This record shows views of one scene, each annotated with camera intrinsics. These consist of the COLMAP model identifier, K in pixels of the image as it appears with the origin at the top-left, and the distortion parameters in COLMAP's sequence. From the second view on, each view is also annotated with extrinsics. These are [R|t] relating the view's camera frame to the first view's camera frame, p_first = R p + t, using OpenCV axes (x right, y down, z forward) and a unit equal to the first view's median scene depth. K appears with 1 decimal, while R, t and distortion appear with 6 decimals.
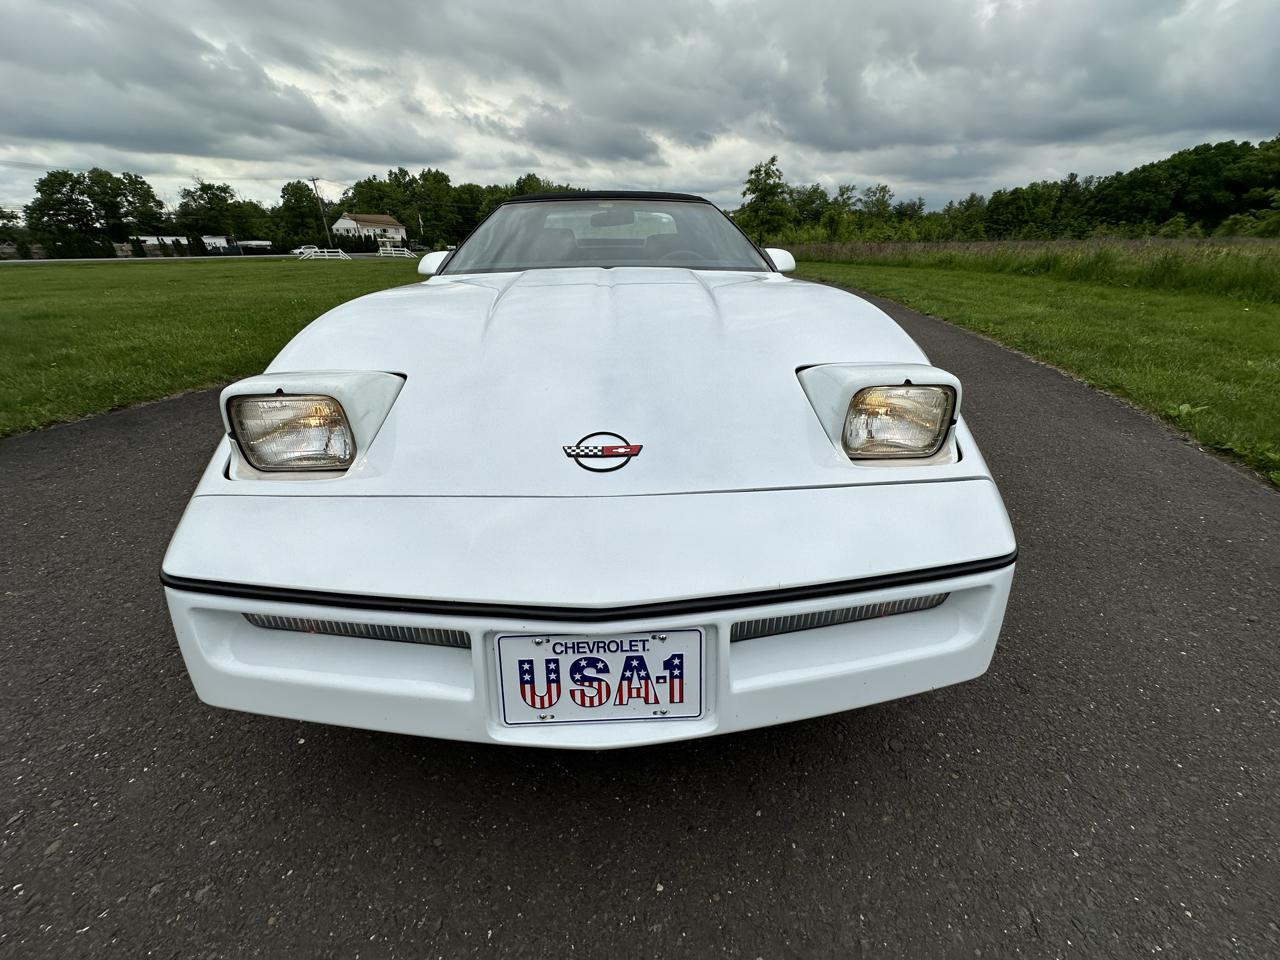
lens RADIAL K [[511.7, 0, 640.0], [0, 511.7, 480.6], [0, 0, 1]] dist [-0.003306, 0.000736]
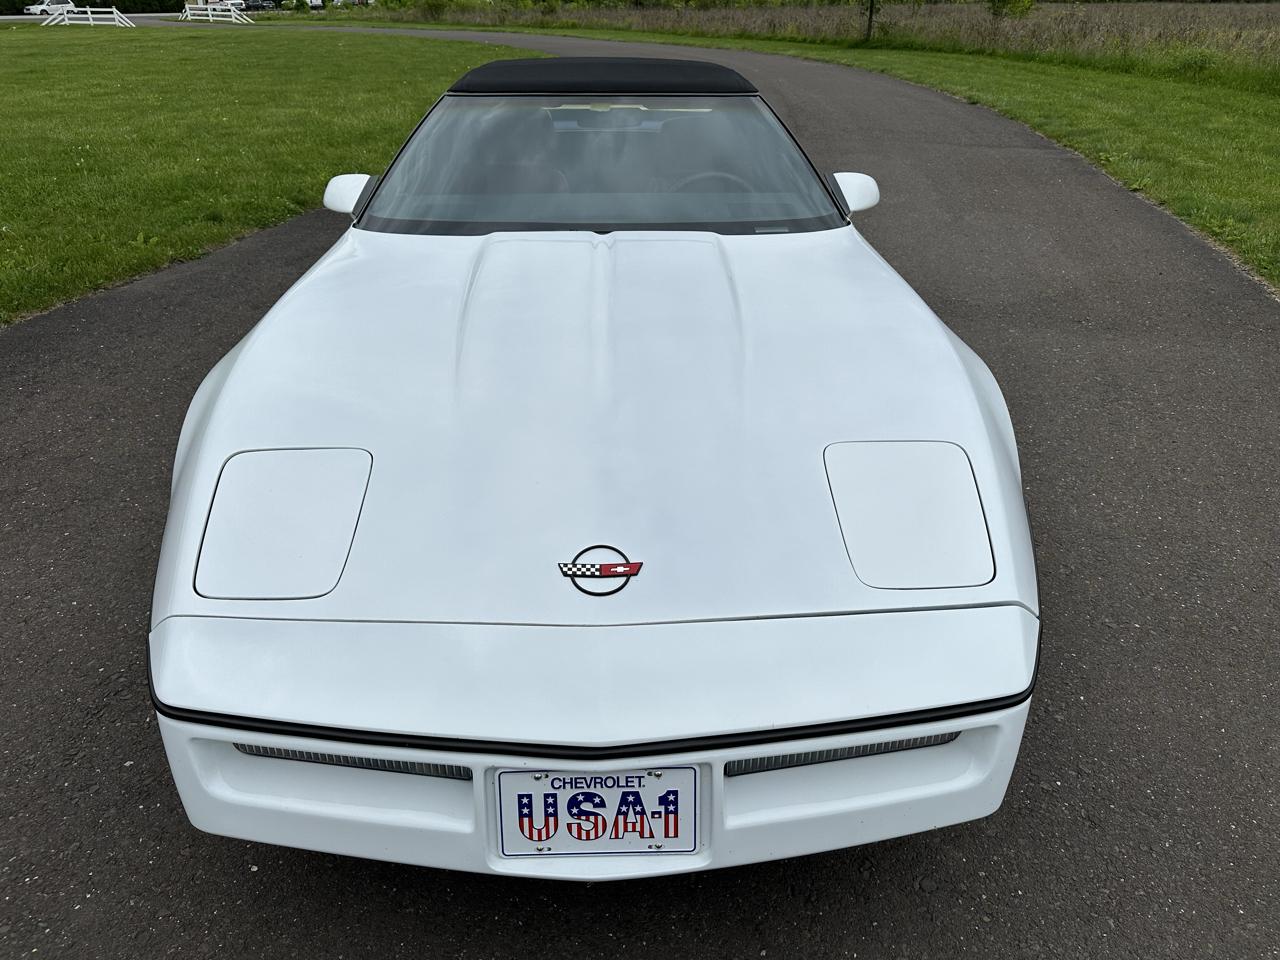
lens RADIAL K [[912.9, 0, 642.7], [0, 912.9, 477.5], [0, 0, 1]] dist [0.002856, -0.009010]
pose [[0.999875, 0.013786, -0.007729, 0.018711], [-0.013350, 0.998457, 0.053895, -0.379198], [0.008460, -0.053785, 0.998517, -0.780215]]
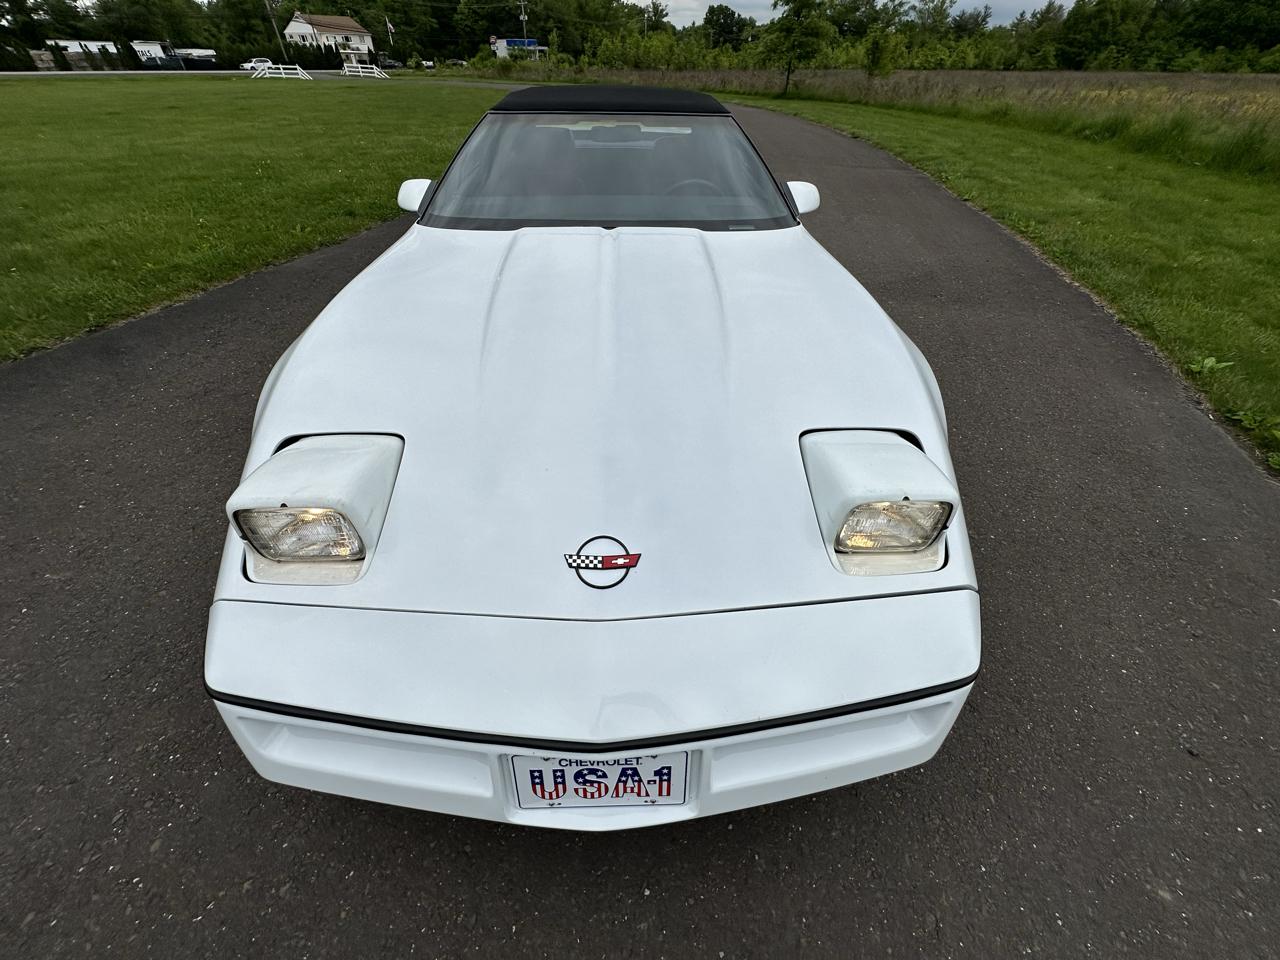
lens RADIAL K [[511.7, 0, 640.0], [0, 511.7, 480.6], [0, 0, 1]] dist [-0.003306, 0.000736]
pose [[0.999757, 0.021968, 0.001674, -0.002764], [-0.021683, 0.967589, 0.251596, -0.570740], [0.003907, -0.251571, 0.967831, 0.039904]]
